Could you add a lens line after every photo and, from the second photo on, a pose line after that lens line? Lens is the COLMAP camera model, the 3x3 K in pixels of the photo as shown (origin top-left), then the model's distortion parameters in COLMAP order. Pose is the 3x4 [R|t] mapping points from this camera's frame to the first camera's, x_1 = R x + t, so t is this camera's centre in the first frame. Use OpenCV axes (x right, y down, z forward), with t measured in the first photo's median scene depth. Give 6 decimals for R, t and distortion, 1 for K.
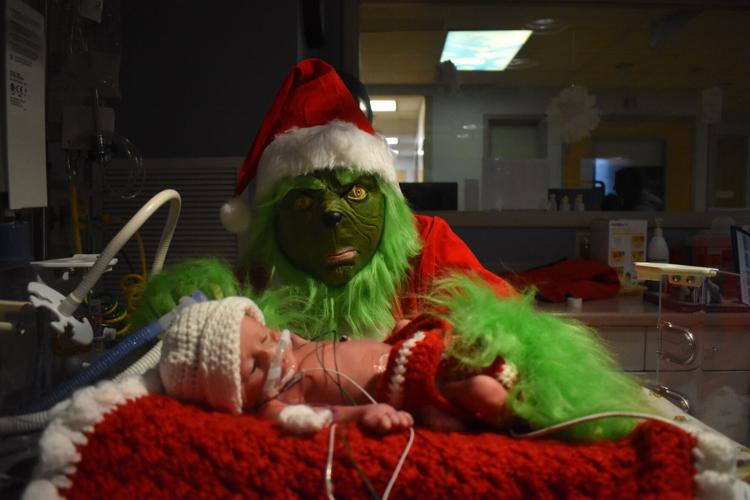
lens RADIAL K [[600.3, 0, 375.0], [0, 600.3, 250.0], [0, 0, 1]] dist [-0.001946, -0.091380]
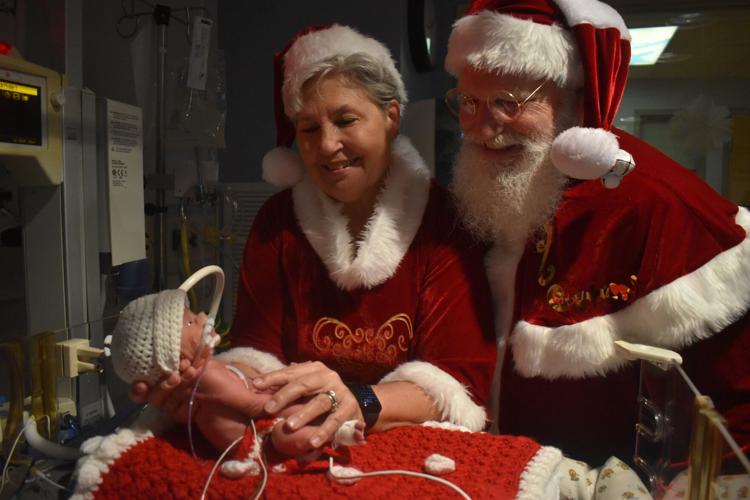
lens RADIAL K [[600.3, 0, 375.0], [0, 600.3, 250.0], [0, 0, 1]] dist [-0.001946, -0.091380]
pose [[0.976143, 0.014373, -0.216653, 0.482865], [-0.015995, 0.999856, -0.005734, -0.233821], [0.216539, 0.009062, 0.976232, -0.321132]]
